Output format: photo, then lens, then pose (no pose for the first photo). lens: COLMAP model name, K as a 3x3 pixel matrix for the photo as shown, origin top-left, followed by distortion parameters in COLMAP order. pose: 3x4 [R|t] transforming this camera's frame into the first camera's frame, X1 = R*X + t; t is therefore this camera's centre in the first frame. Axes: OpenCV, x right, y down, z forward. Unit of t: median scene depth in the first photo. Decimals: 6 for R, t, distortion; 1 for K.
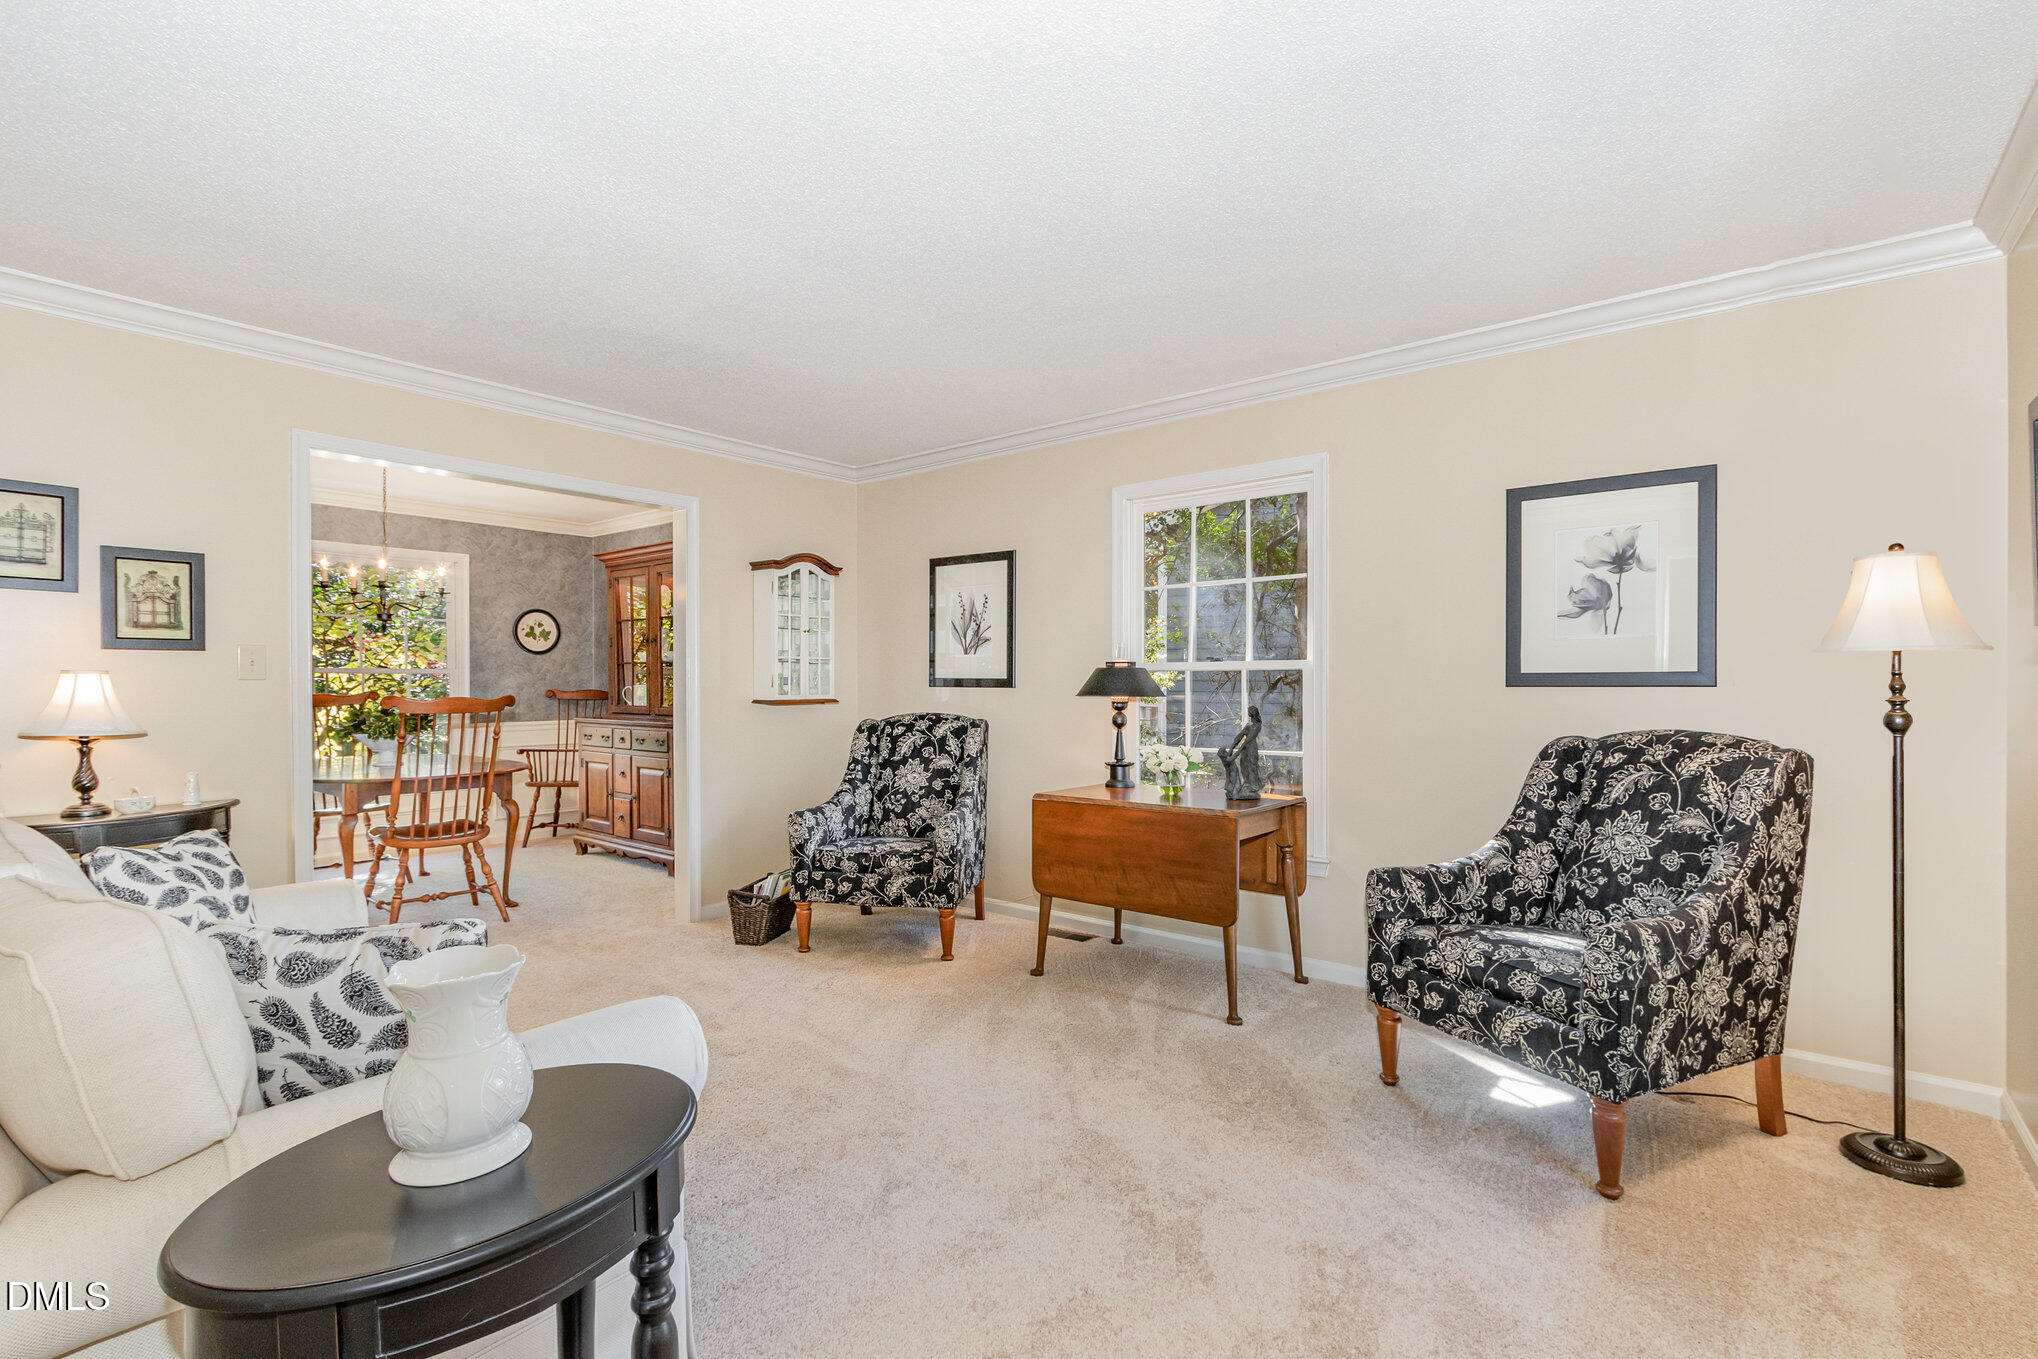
lens RADIAL K [[929.1, 0, 1016.6], [0, 929.1, 687.6], [0, 0, 1]] dist [0.001925, -0.000556]
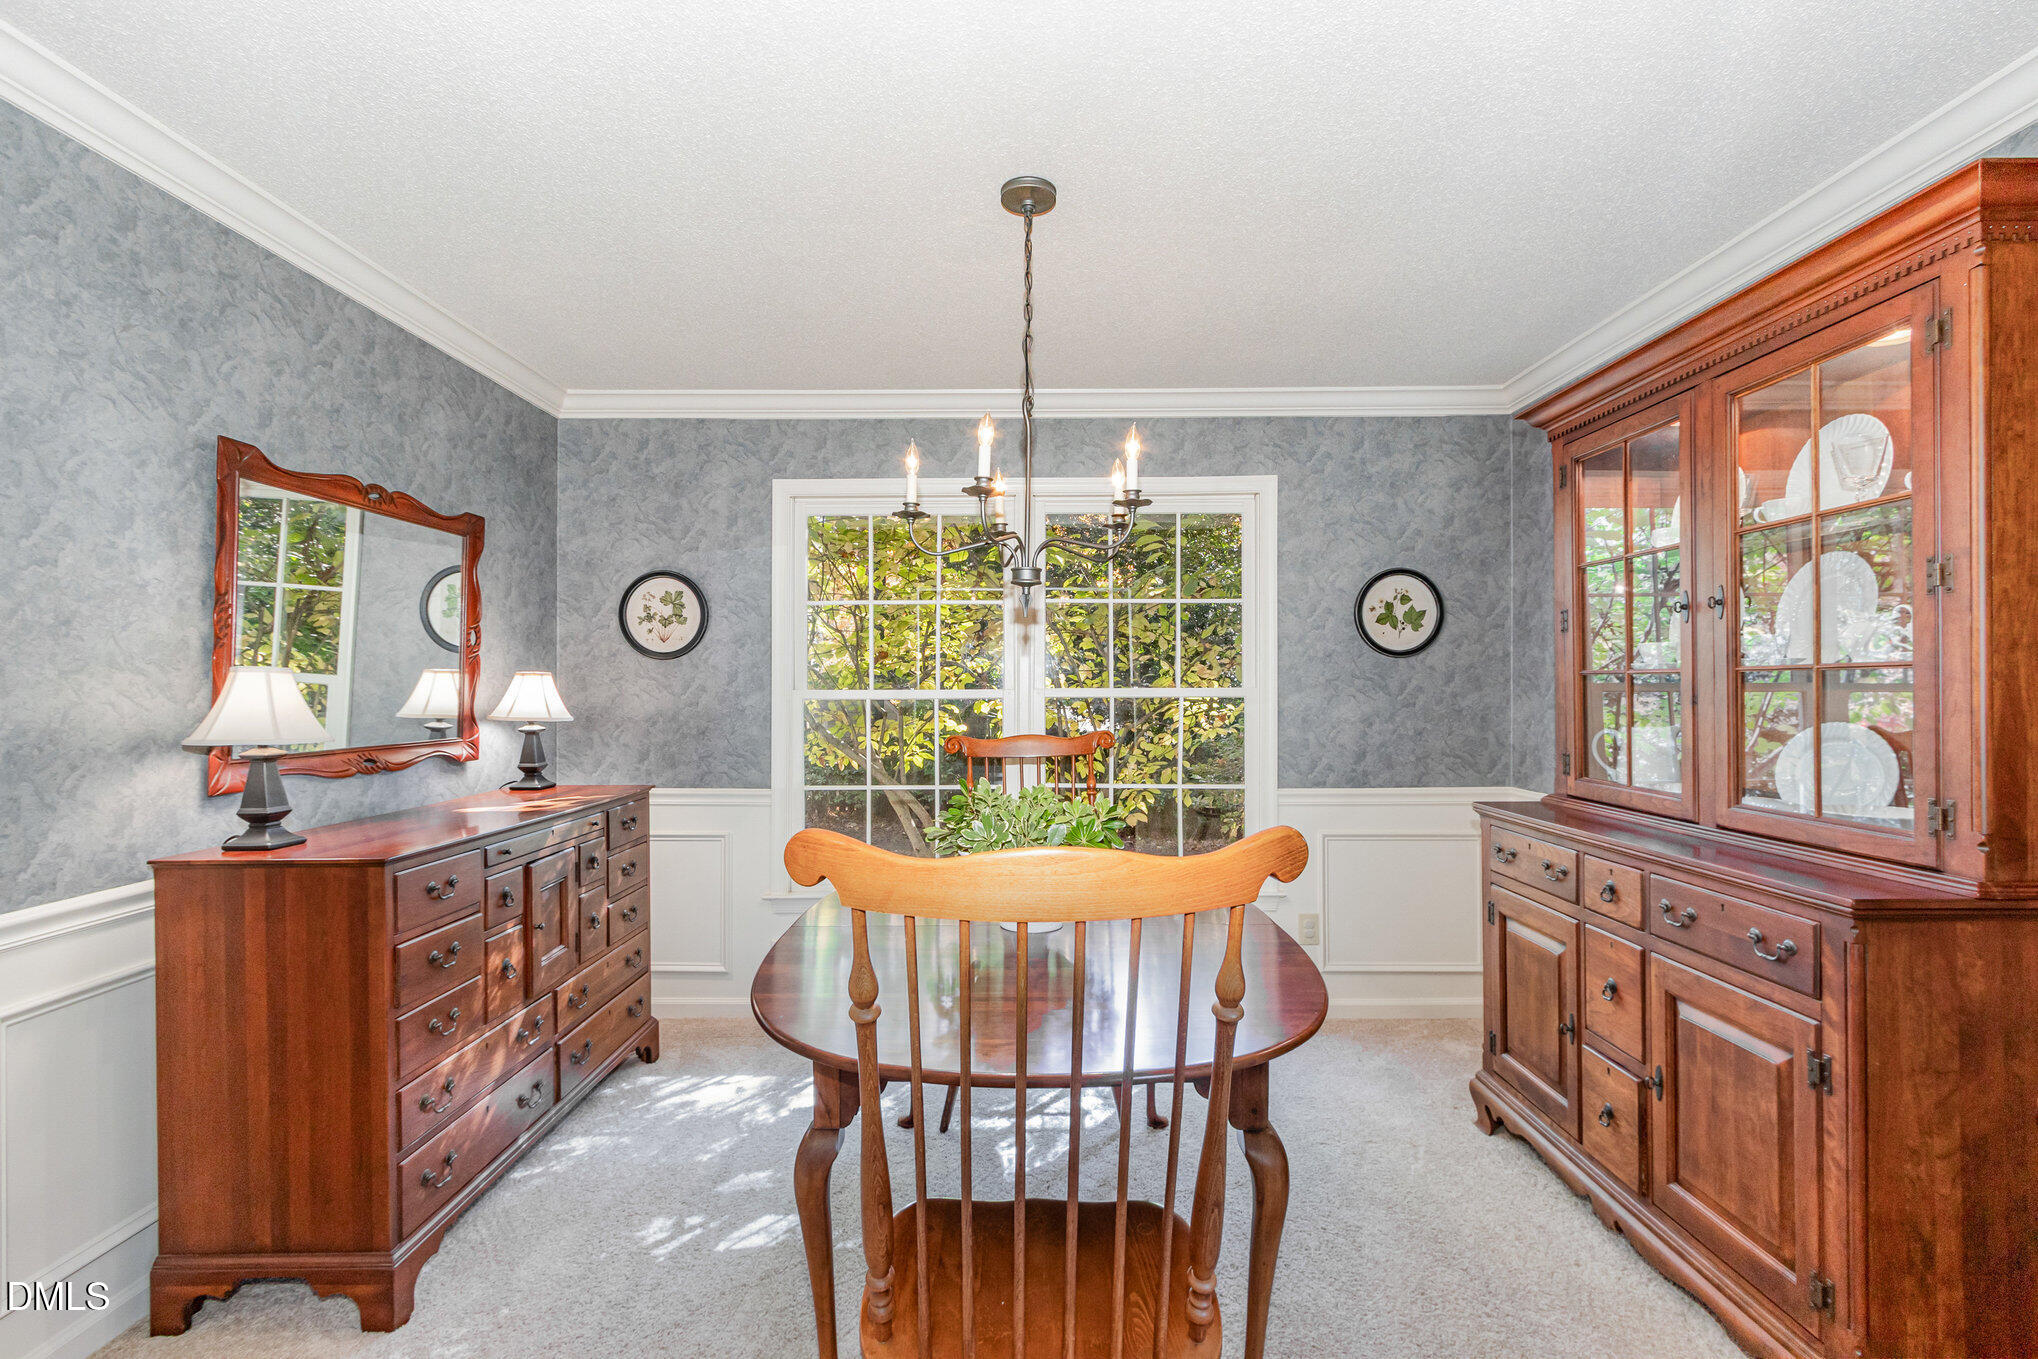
lens RADIAL K [[929.1, 0, 1016.6], [0, 929.1, 687.6], [0, 0, 1]] dist [0.001925, -0.000556]
pose [[0.625159, 0.001788, -0.780495, -0.259696], [-0.003567, 0.999993, -0.000566, -0.018731], [0.780489, 0.003138, 0.625162, 0.539738]]
